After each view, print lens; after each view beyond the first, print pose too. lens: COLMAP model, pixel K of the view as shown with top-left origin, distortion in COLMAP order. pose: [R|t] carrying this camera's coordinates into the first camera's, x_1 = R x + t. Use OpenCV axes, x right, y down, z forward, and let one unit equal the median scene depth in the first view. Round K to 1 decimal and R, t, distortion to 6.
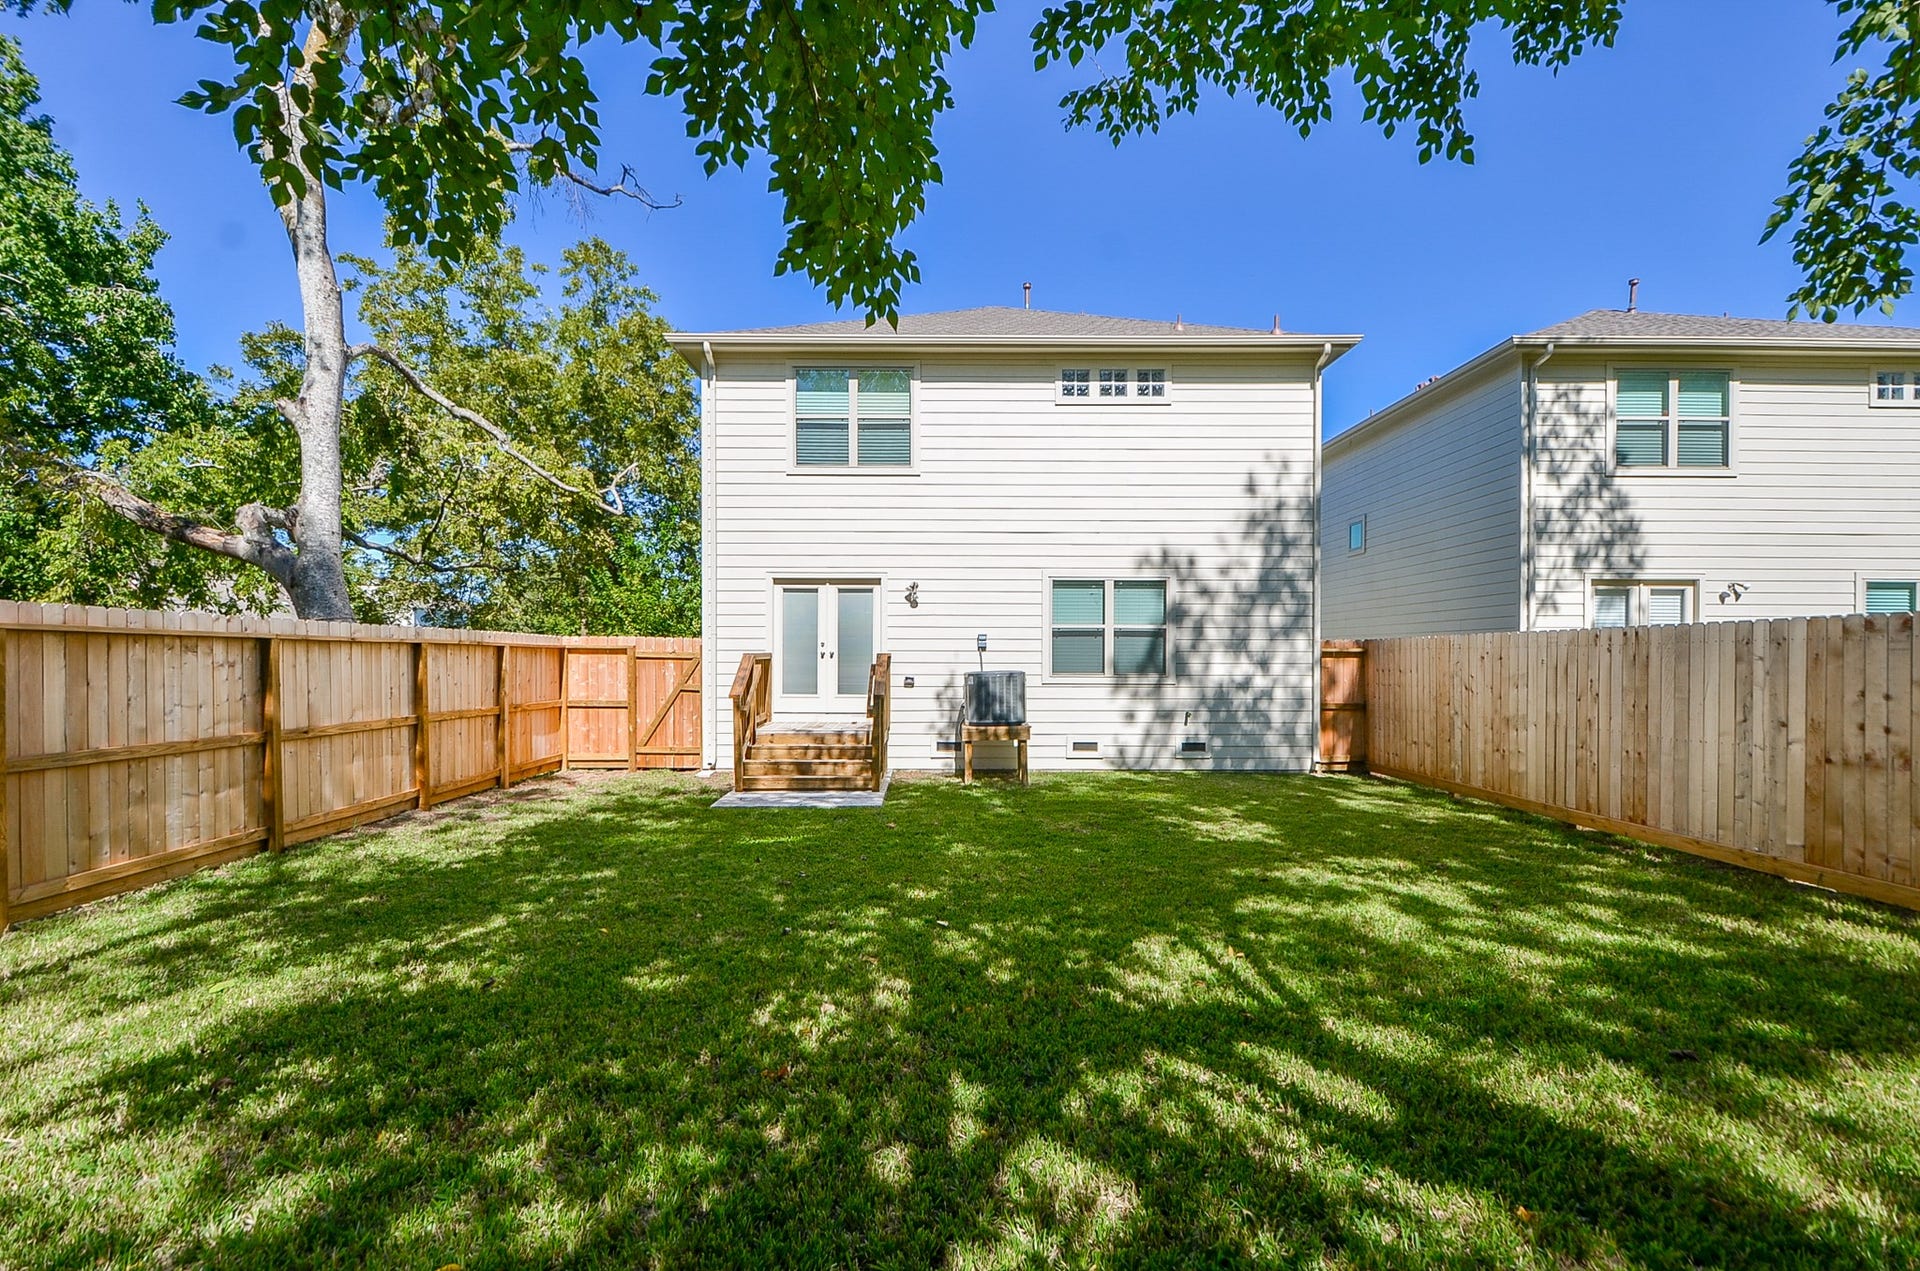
lens RADIAL K [[850.2, 0, 951.4], [0, 850.2, 647.0], [0, 0, 1]] dist [0.000819, 0.000275]
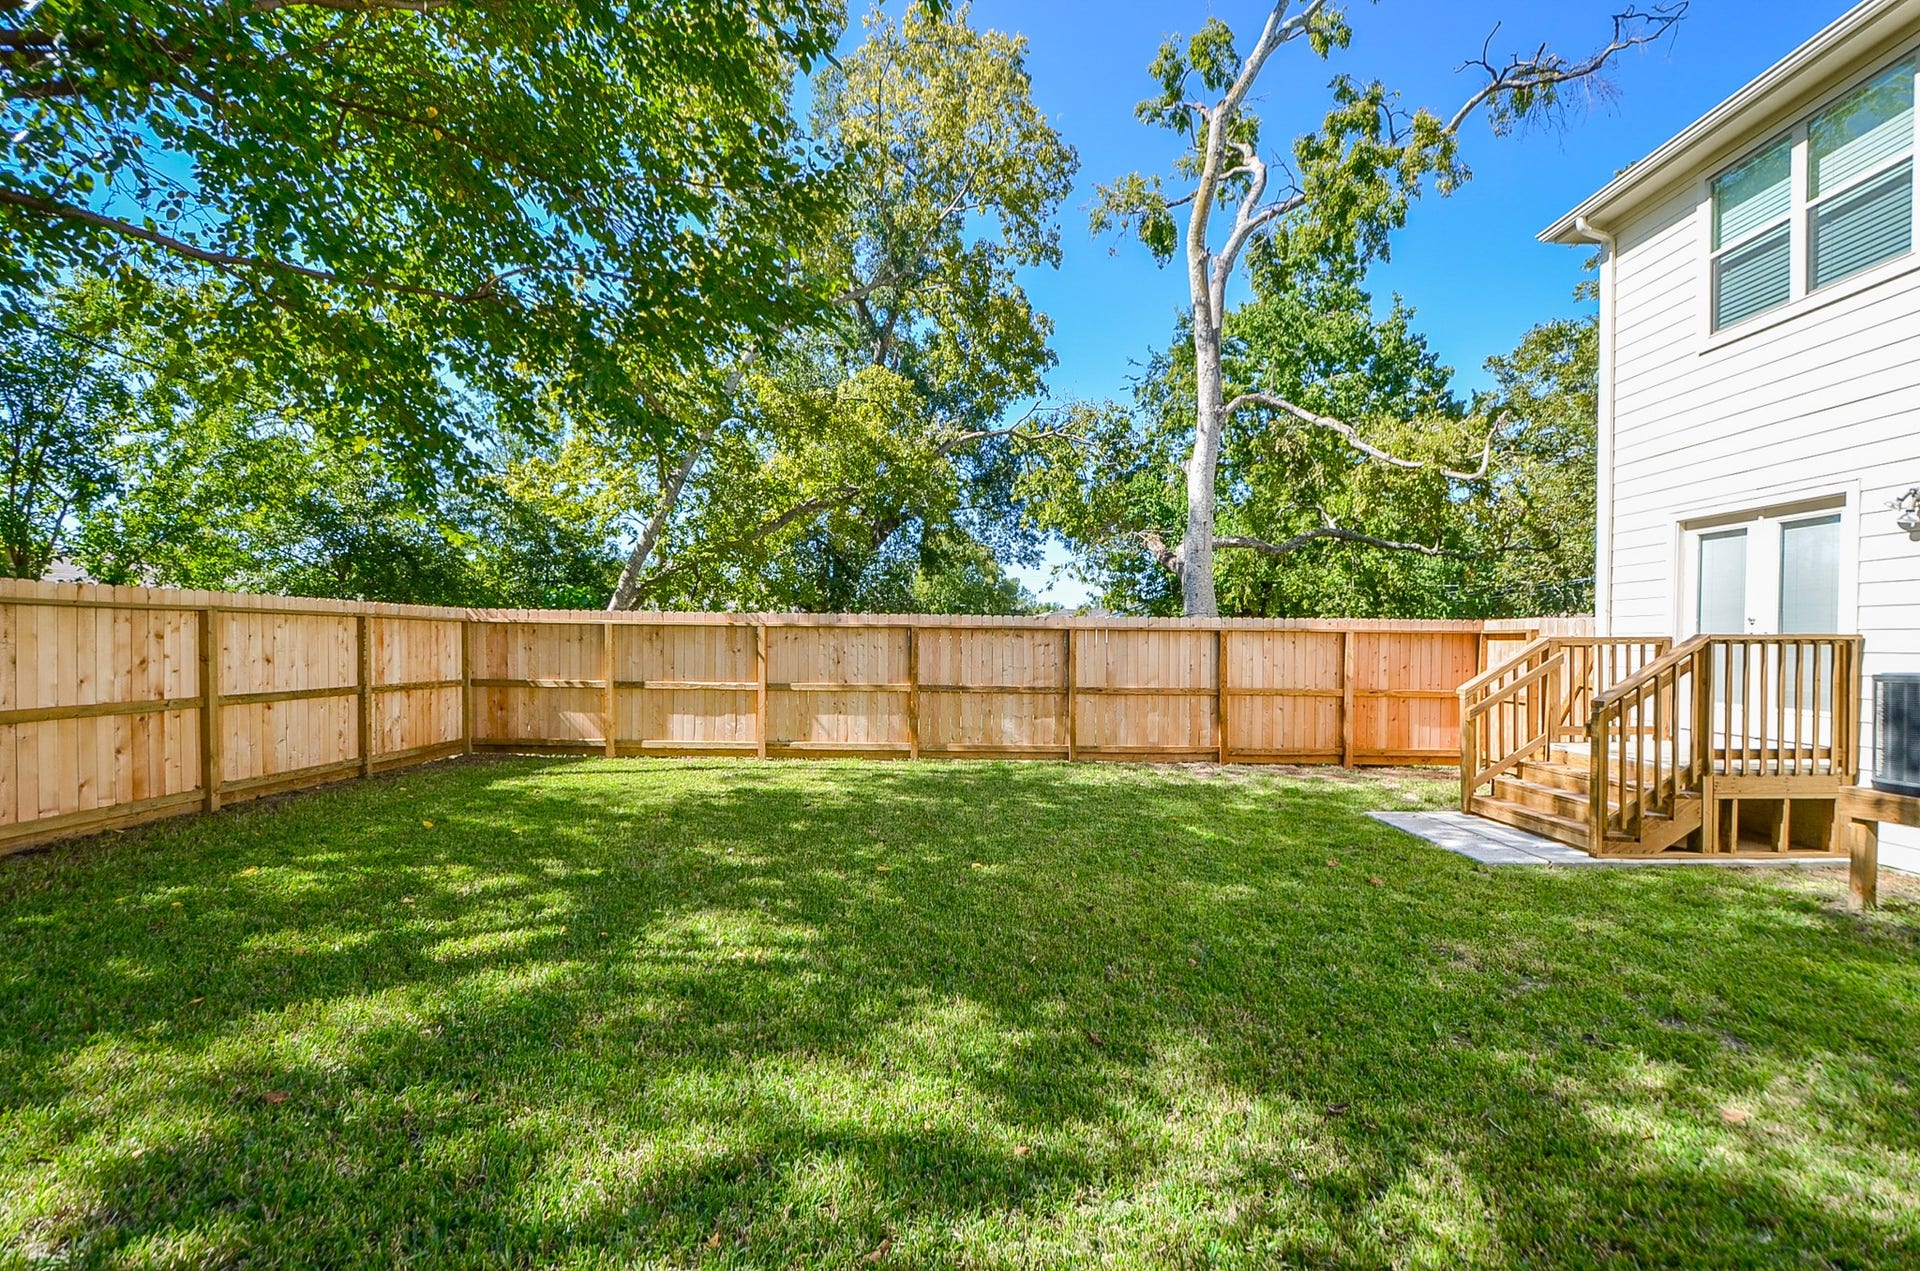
lens RADIAL K [[850.2, 0, 951.4], [0, 850.2, 647.0], [0, 0, 1]] dist [0.000819, 0.000275]
pose [[-0.031535, 0.000305, -0.999503, 0.959290], [0.003714, 0.999993, 0.000188, 0.026655], [0.999496, -0.003706, -0.031536, 0.971897]]
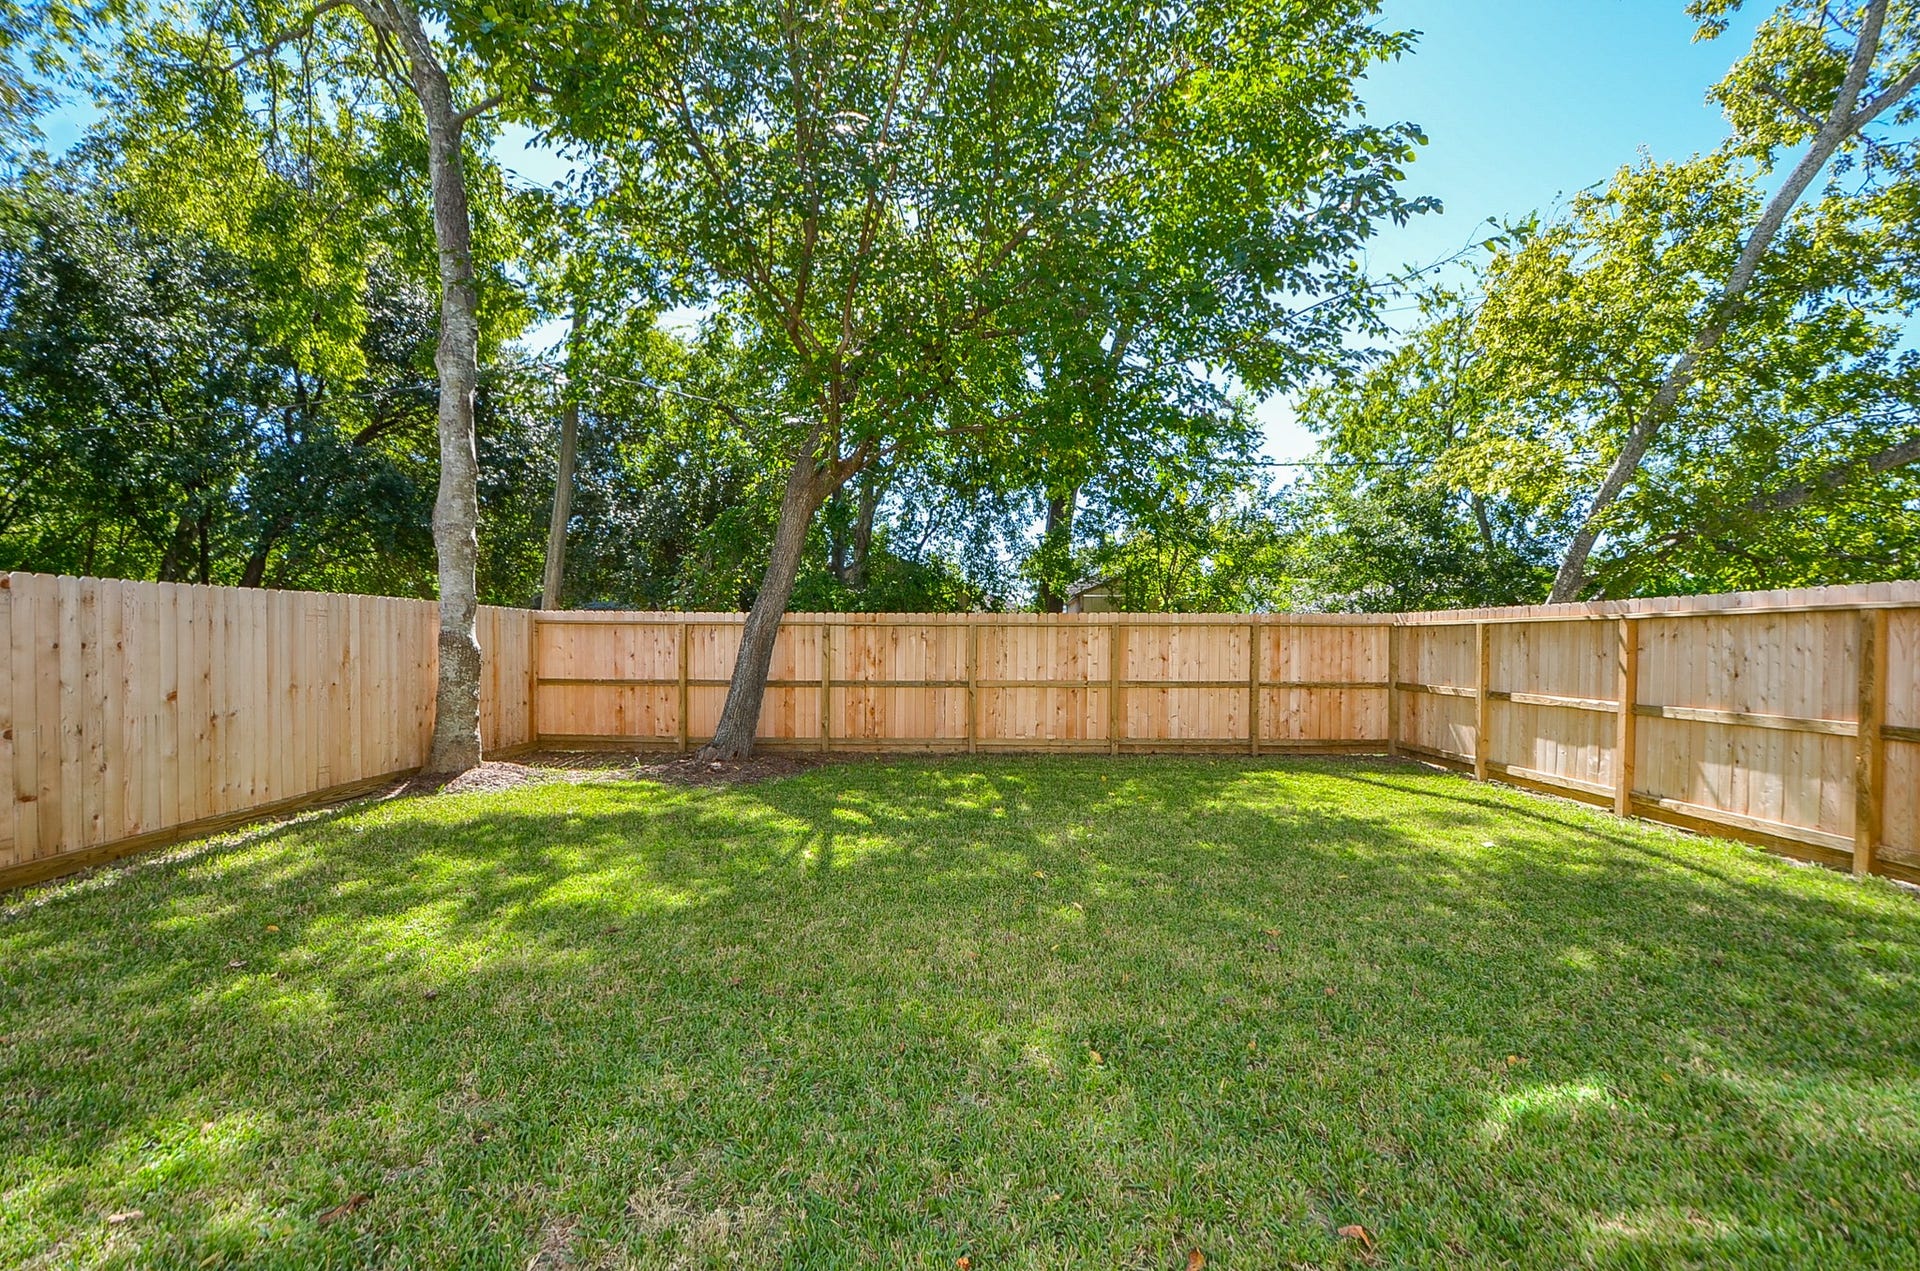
lens RADIAL K [[826.4, 0, 938.3], [0, 826.4, 657.3], [0, 0, 1]] dist [0.002826, 0.000300]
pose [[-0.999708, -0.007780, 0.022880, 0.071079], [-0.007740, 0.999968, 0.001844, 0.041832], [-0.022893, 0.001667, -0.999737, 1.778092]]
